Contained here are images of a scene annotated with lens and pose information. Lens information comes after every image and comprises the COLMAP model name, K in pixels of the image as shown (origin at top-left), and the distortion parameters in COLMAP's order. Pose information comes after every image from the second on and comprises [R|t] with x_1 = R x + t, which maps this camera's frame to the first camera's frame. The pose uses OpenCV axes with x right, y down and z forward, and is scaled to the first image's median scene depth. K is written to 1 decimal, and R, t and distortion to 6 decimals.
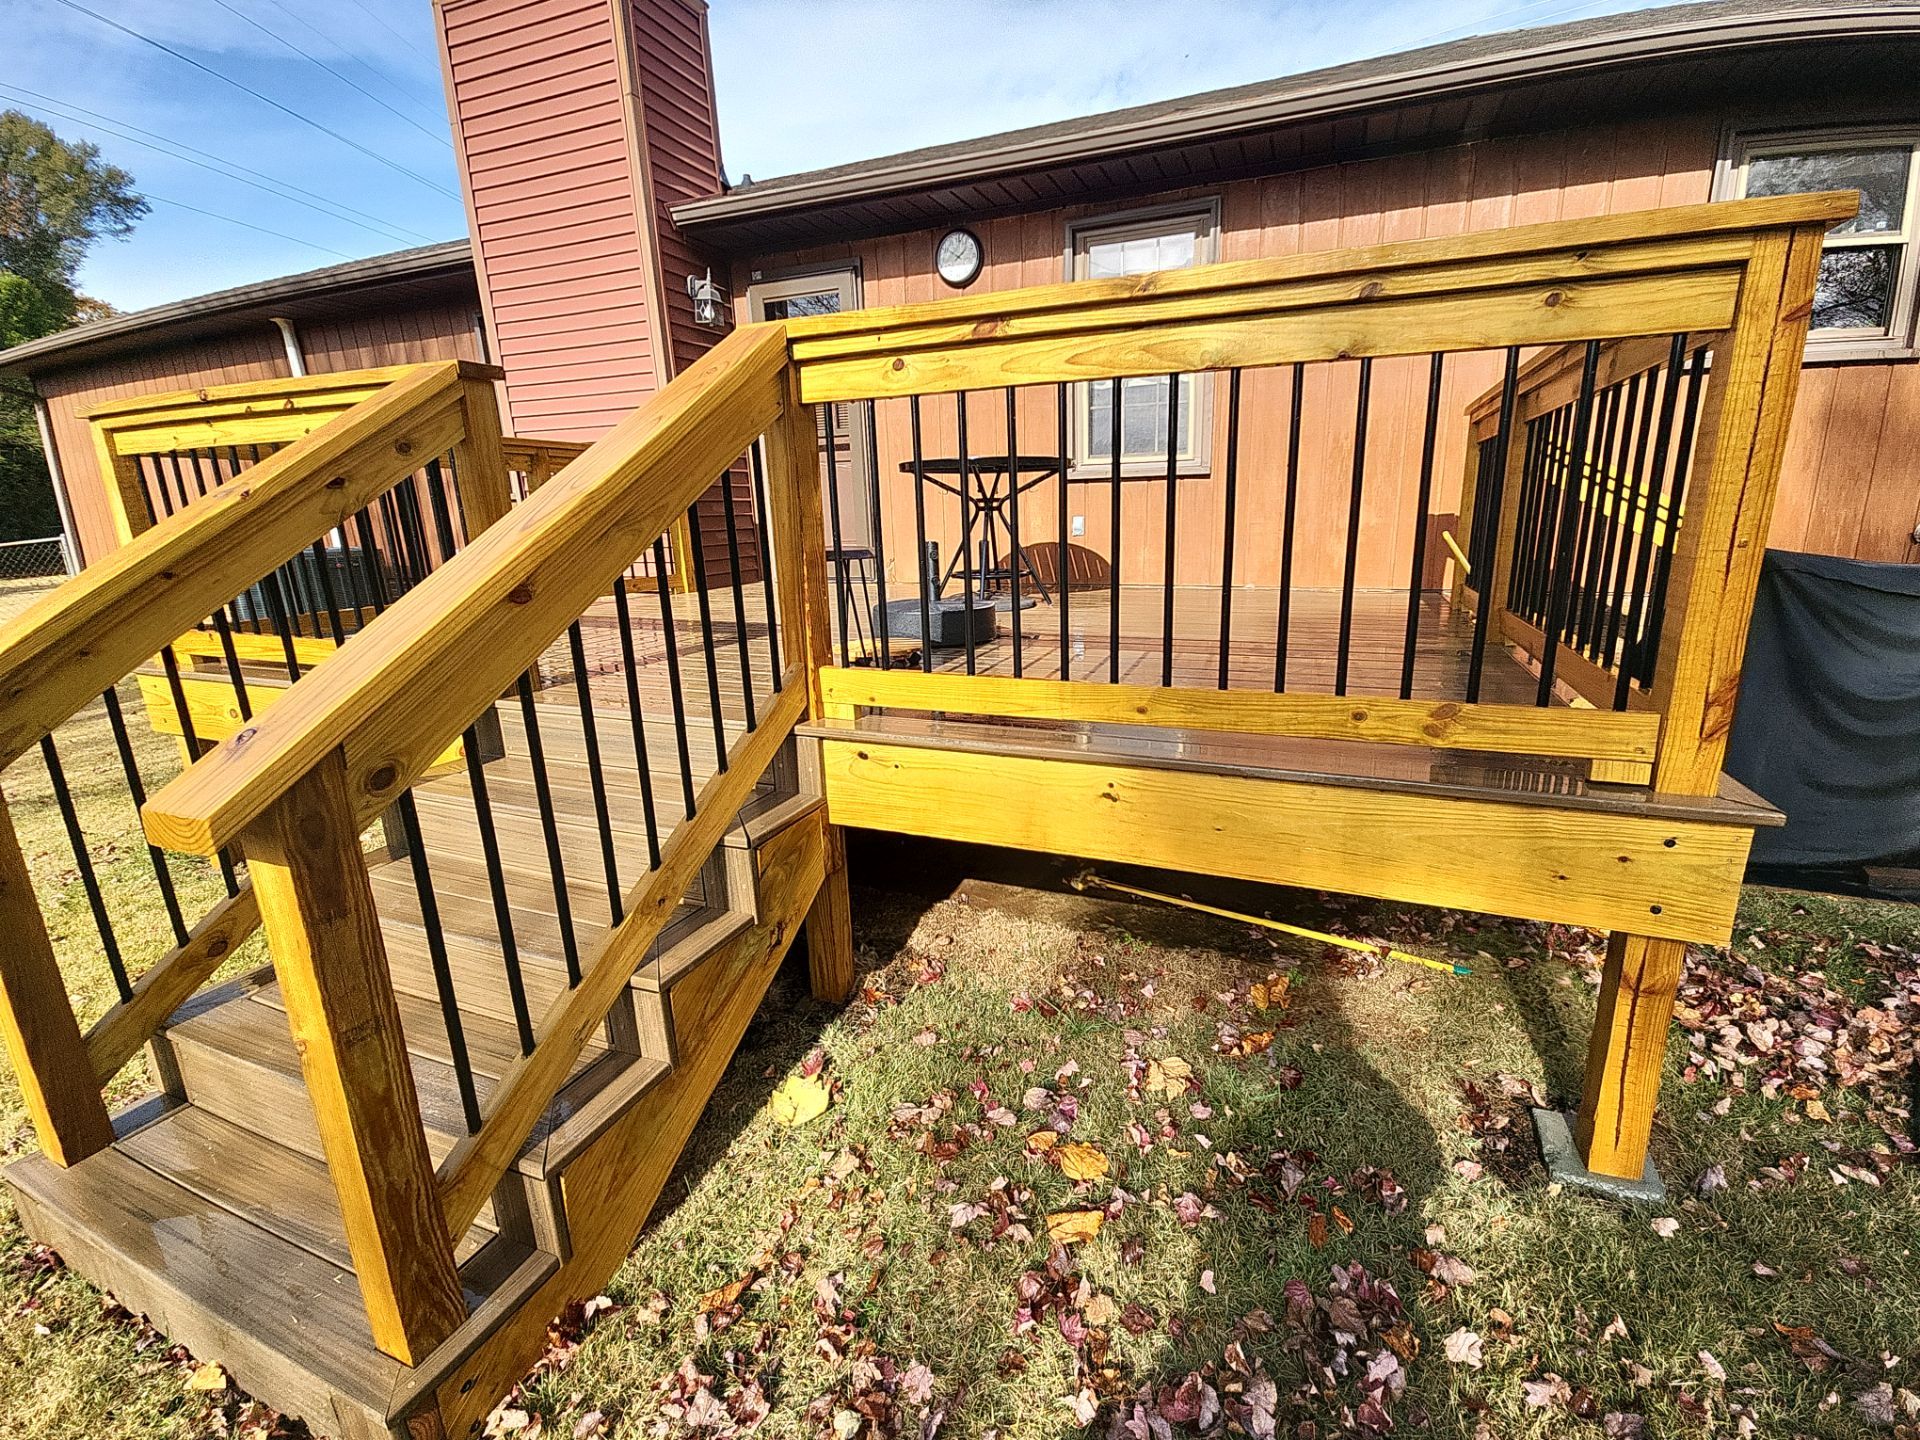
lens RADIAL K [[815.1, 0, 1014.3], [0, 815.1, 717.9], [0, 0, 1]] dist [0.034939, -0.023896]
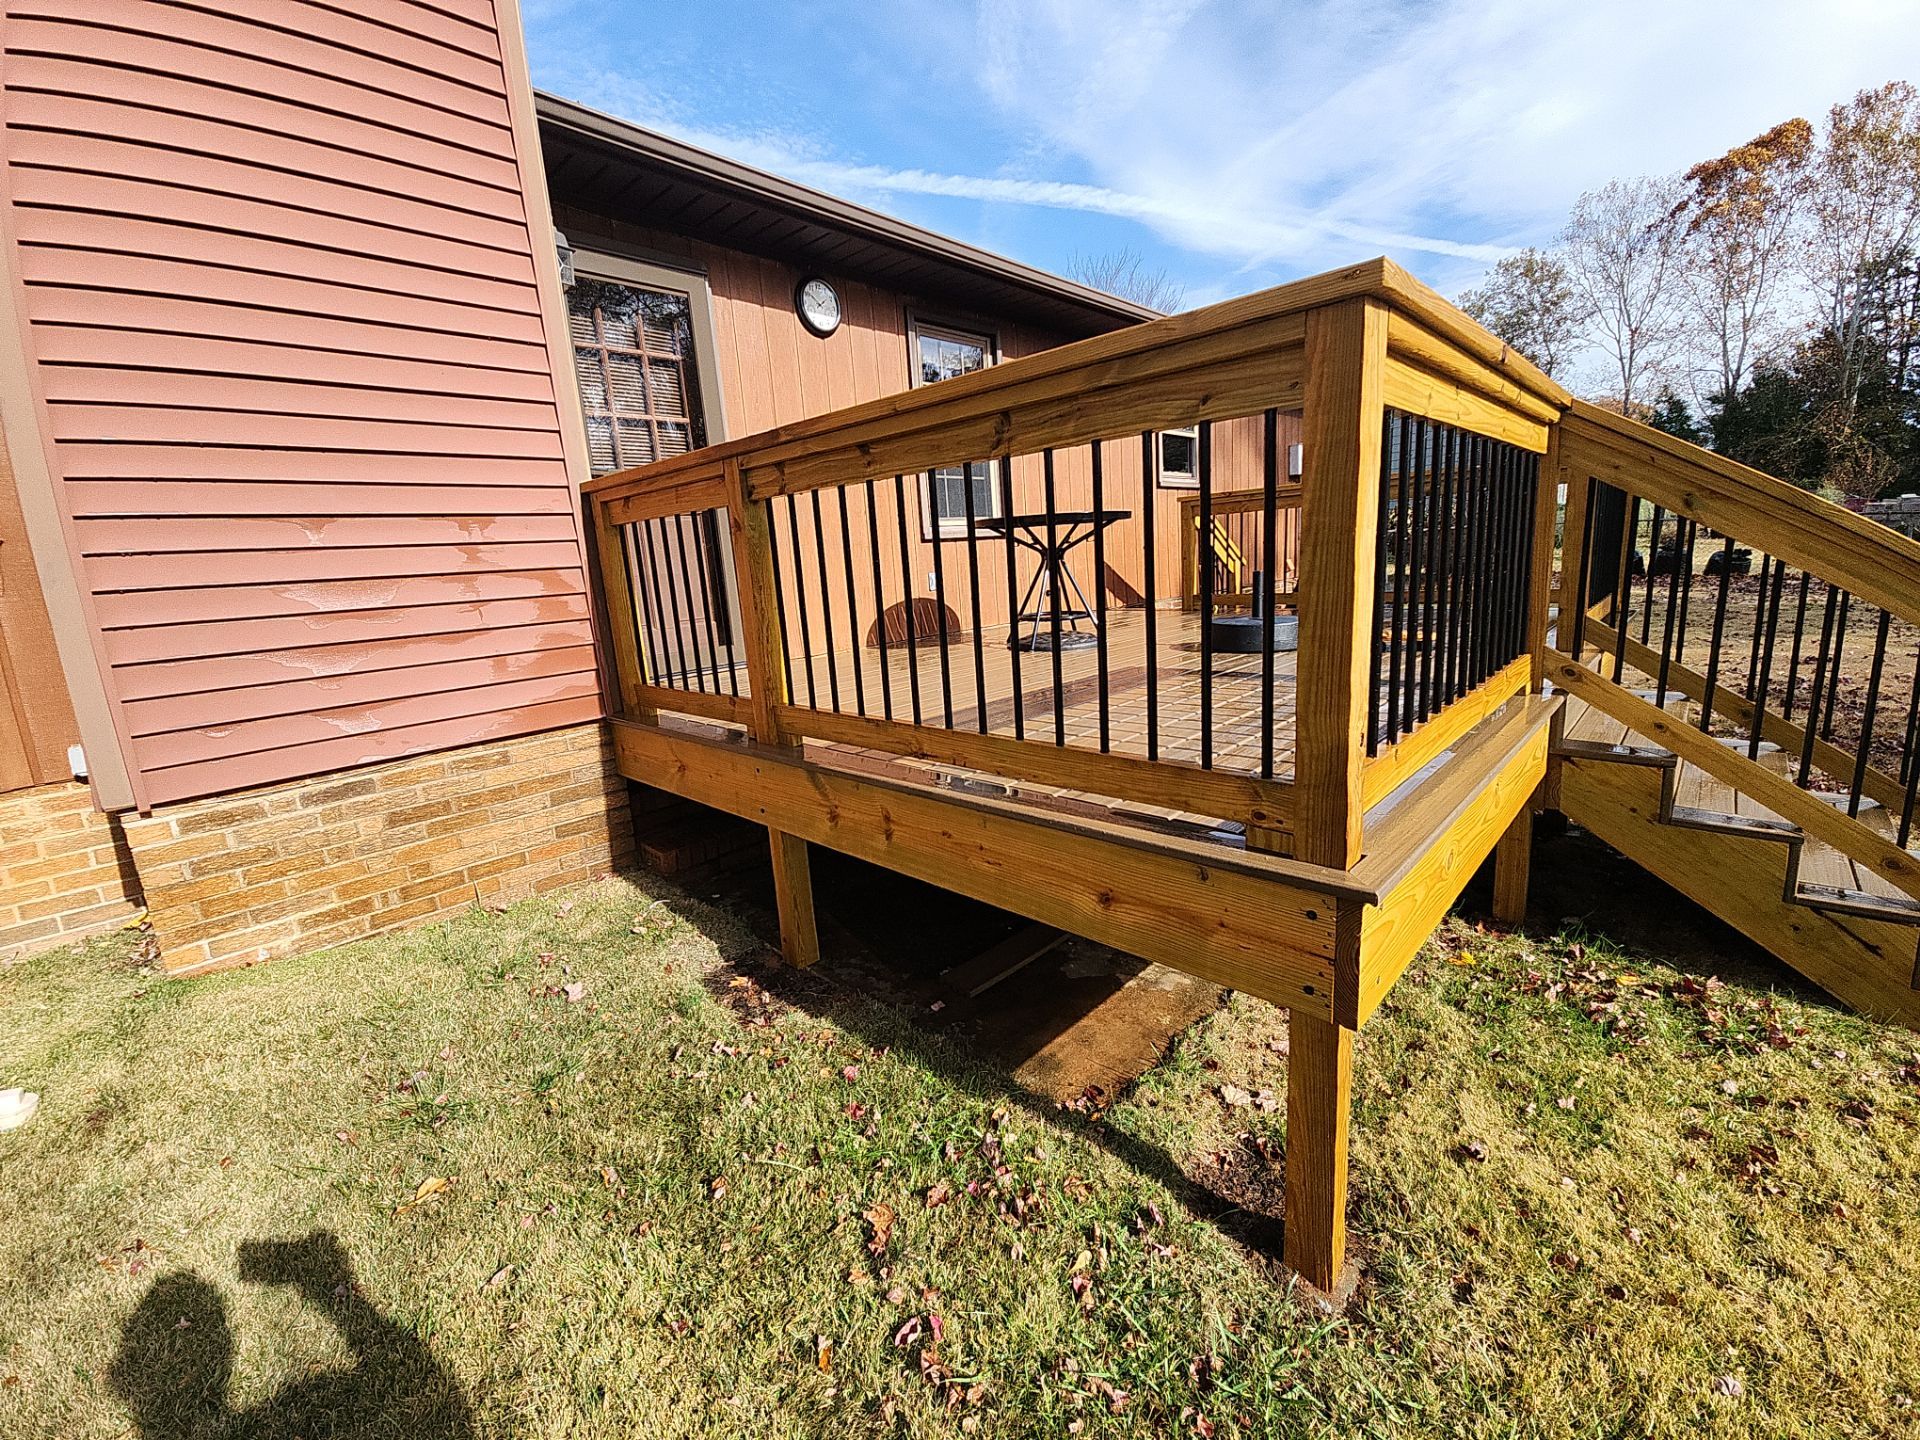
lens RADIAL K [[784.5, 0, 951.9], [0, 784.5, 705.5], [0, 0, 1]] dist [0.019674, -0.016795]
pose [[0.372422, -0.173066, 0.911784, -0.869146], [0.279314, 0.957809, 0.067715, -0.140272], [-0.885034, 0.229456, 0.405049, 0.590195]]
